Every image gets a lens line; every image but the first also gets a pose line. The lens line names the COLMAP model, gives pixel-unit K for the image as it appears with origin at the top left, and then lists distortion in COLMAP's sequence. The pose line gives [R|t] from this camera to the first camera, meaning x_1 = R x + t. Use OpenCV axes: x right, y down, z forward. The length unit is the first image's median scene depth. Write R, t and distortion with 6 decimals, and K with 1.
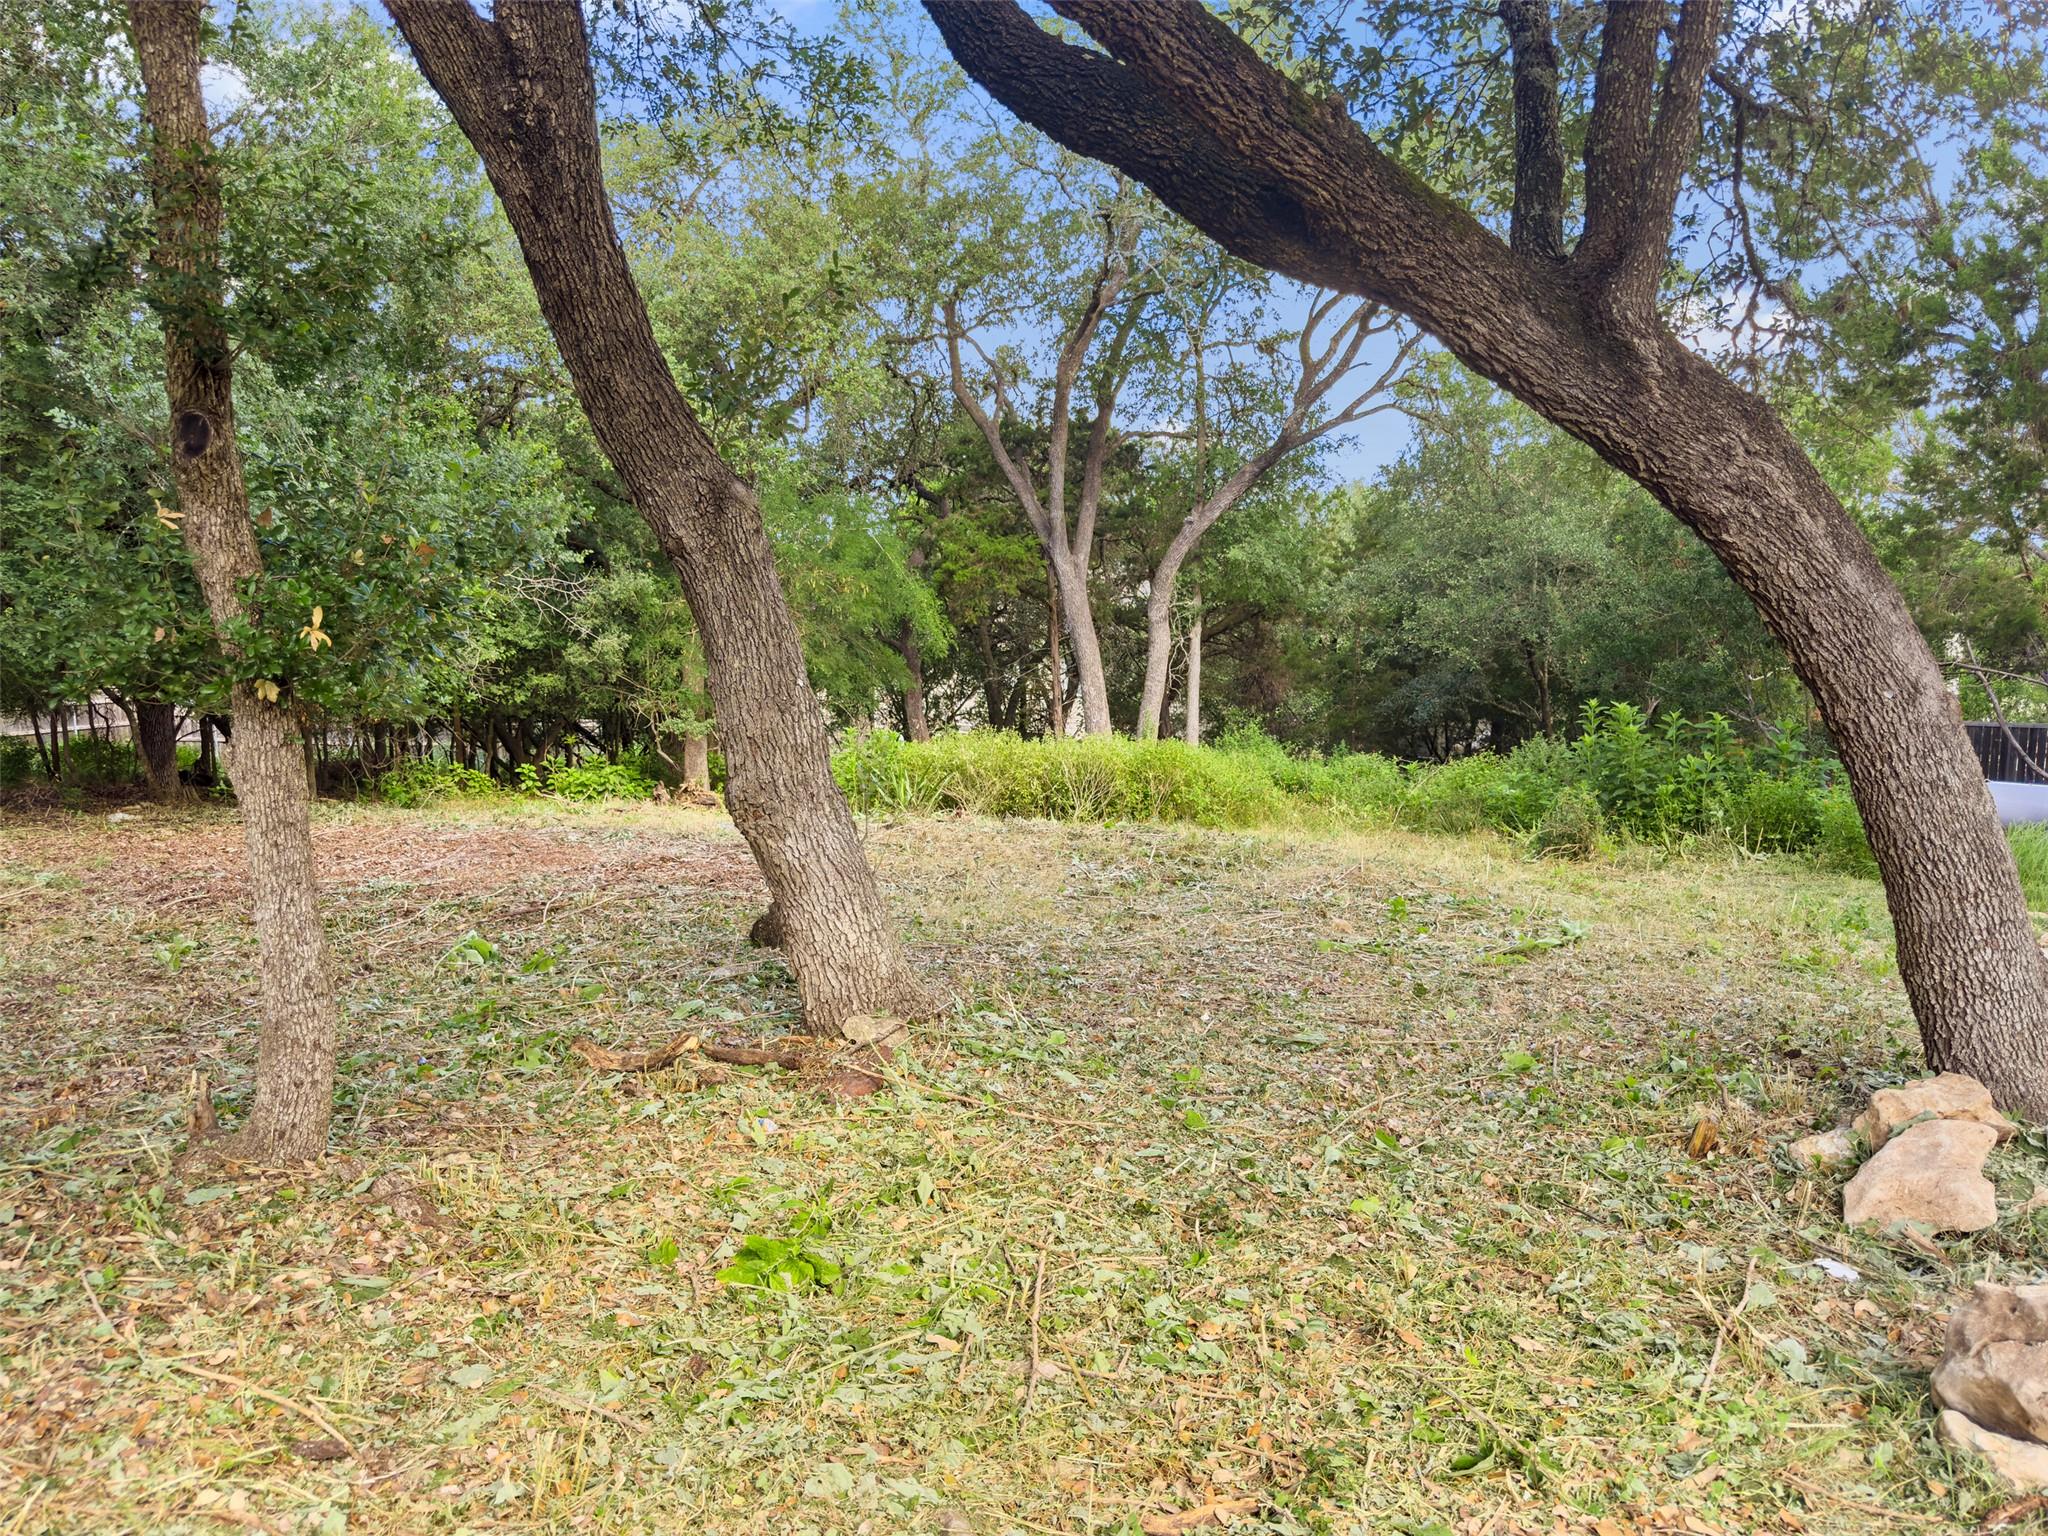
lens RADIAL K [[1468.7, 0, 1027.7], [0, 1468.7, 781.2], [0, 0, 1]] dist [-0.021700, 0.007685]
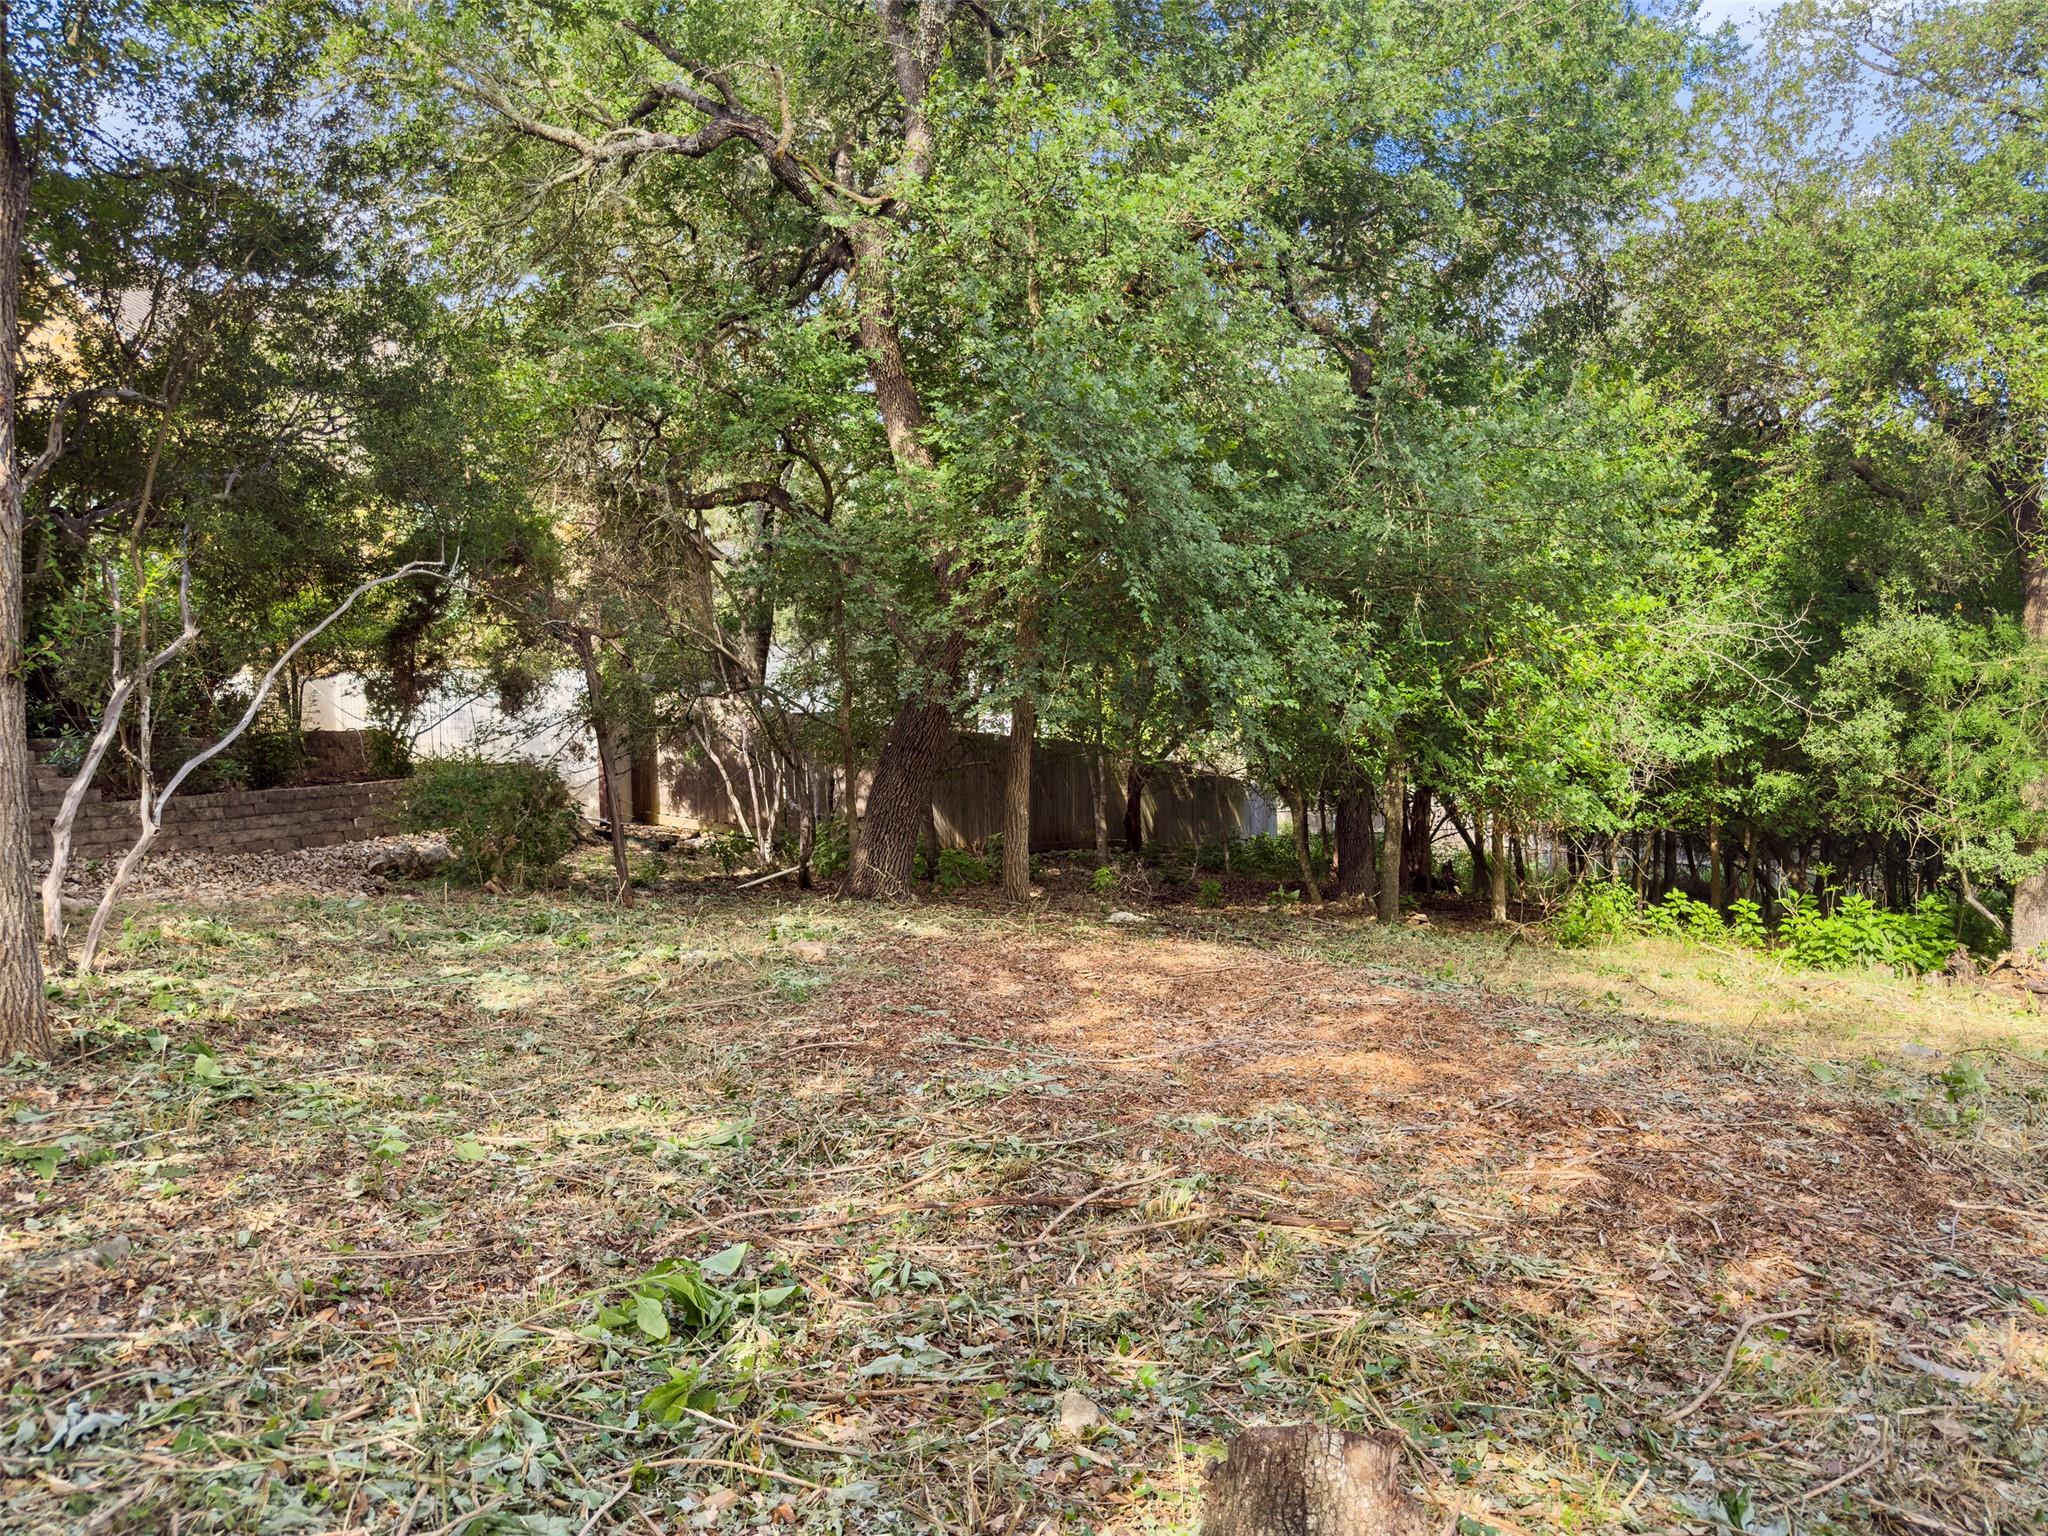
lens RADIAL K [[1468.7, 0, 982.7], [0, 1468.7, 782.9], [0, 0, 1]] dist [-0.021700, 0.007685]
pose [[0.586757, 0.026761, -0.809321, 0.012643], [-0.091434, 0.995252, -0.033381, -0.015227], [0.804584, 0.093586, 0.586418, 0.424837]]
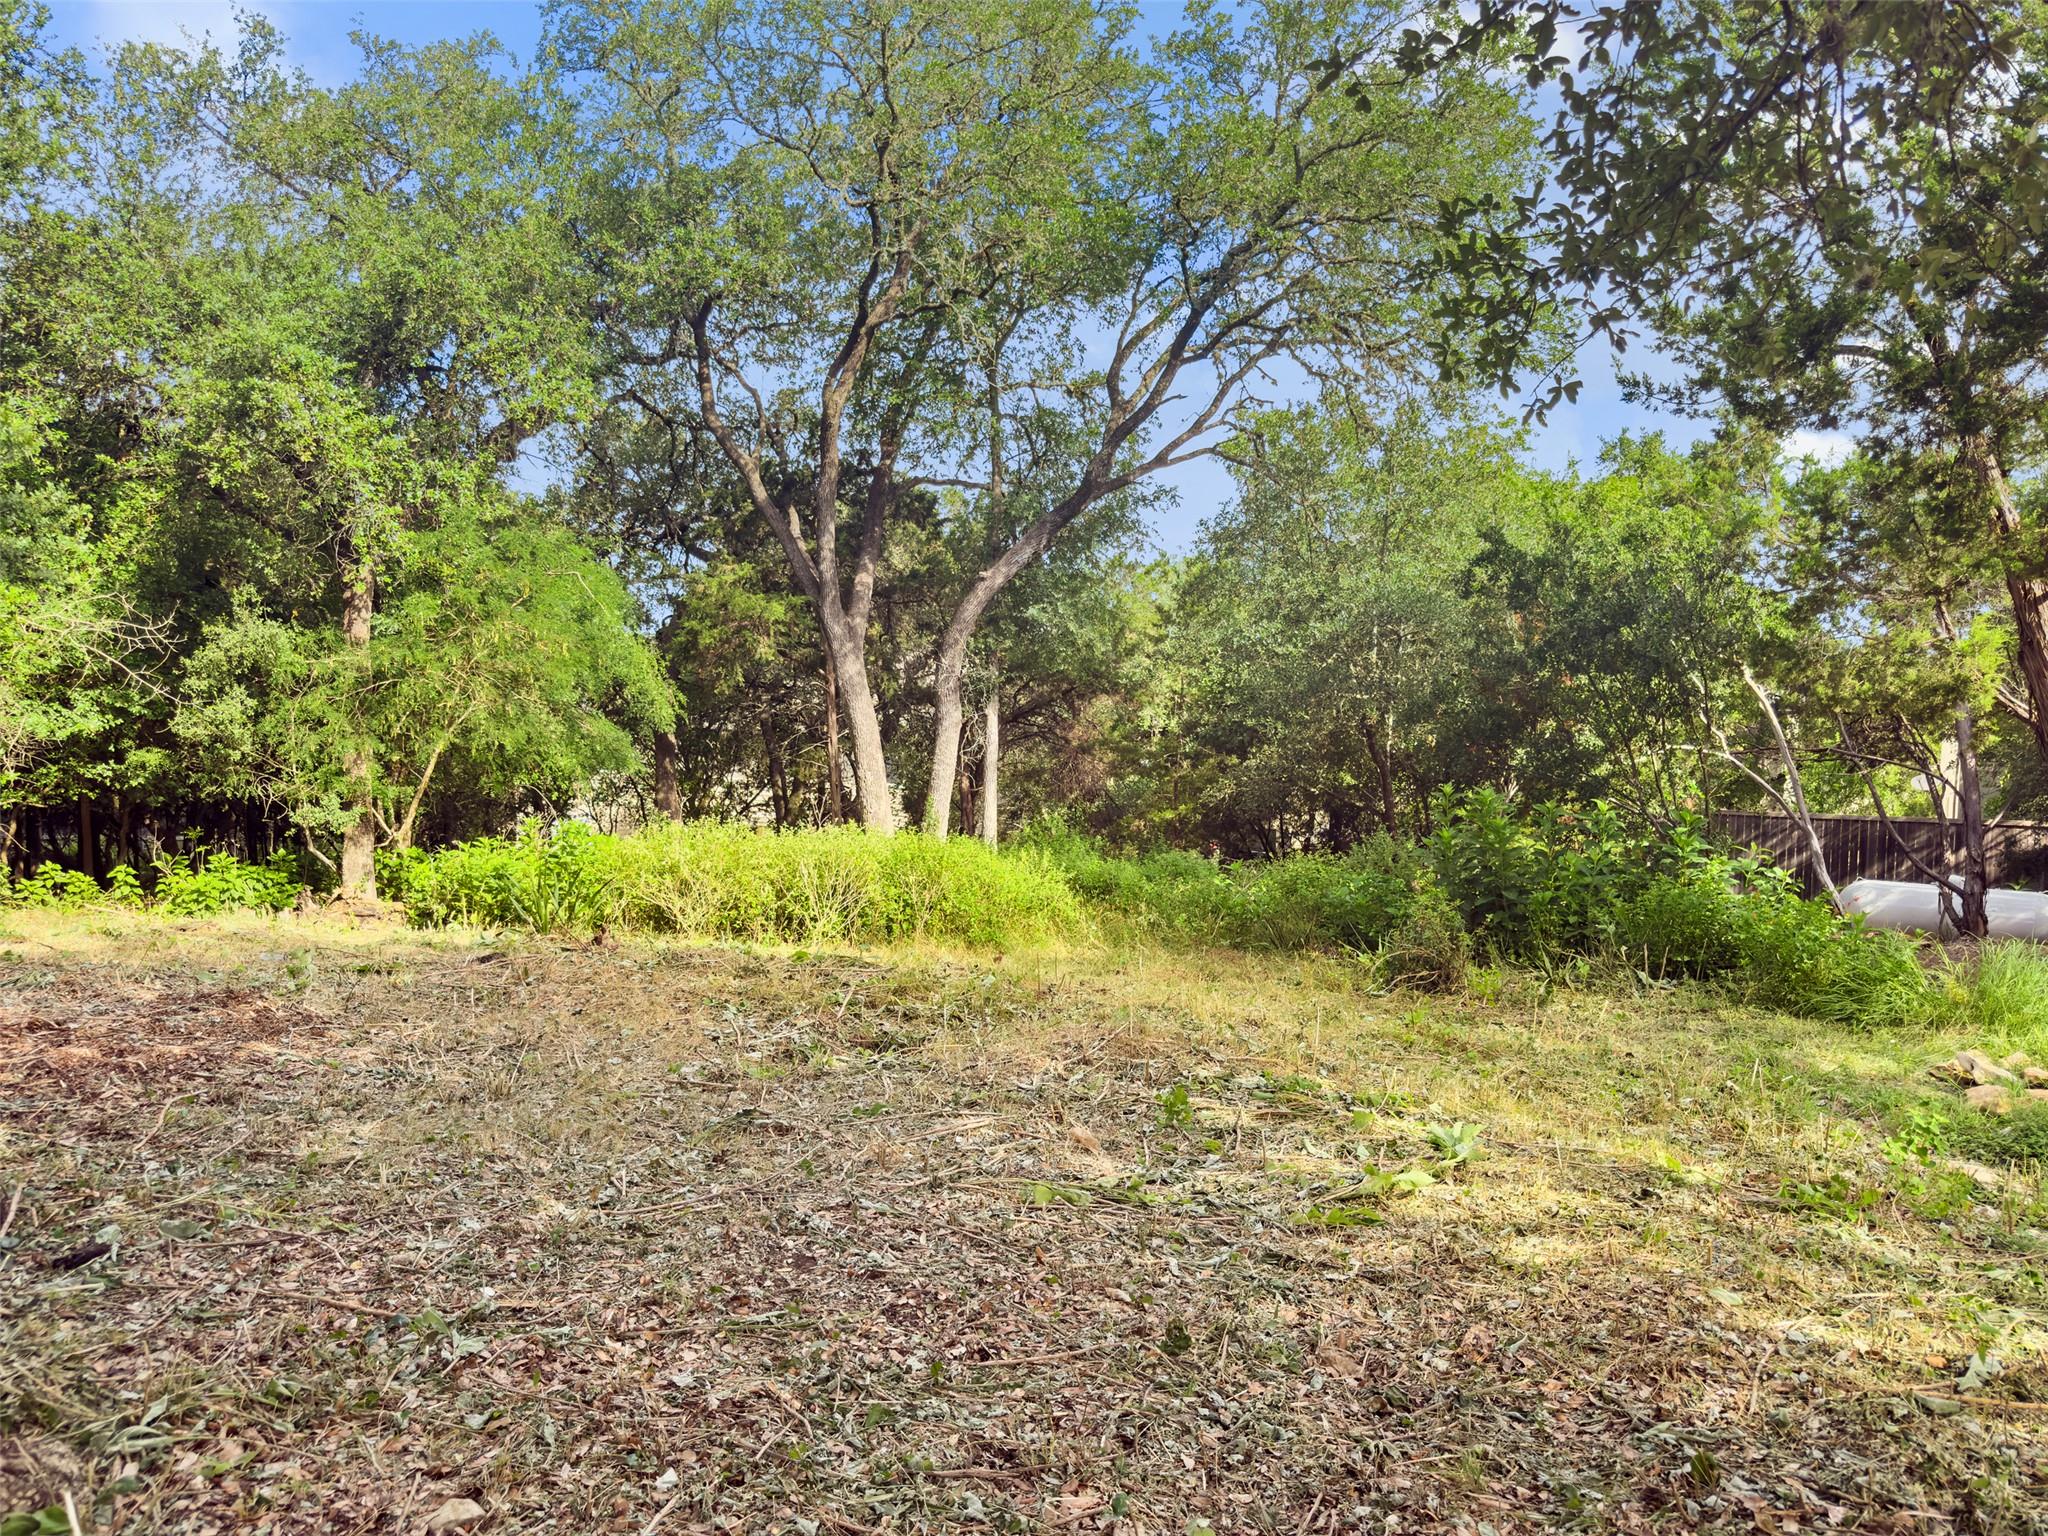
lens RADIAL K [[1468.7, 0, 1042.4], [0, 1468.7, 783.7], [0, 0, 1]] dist [-0.021700, 0.007685]
pose [[0.993804, 0.004005, 0.111072, 0.084242], [0.002891, 0.998081, -0.061860, -0.007781], [-0.111106, 0.061798, 0.991885, 0.254702]]
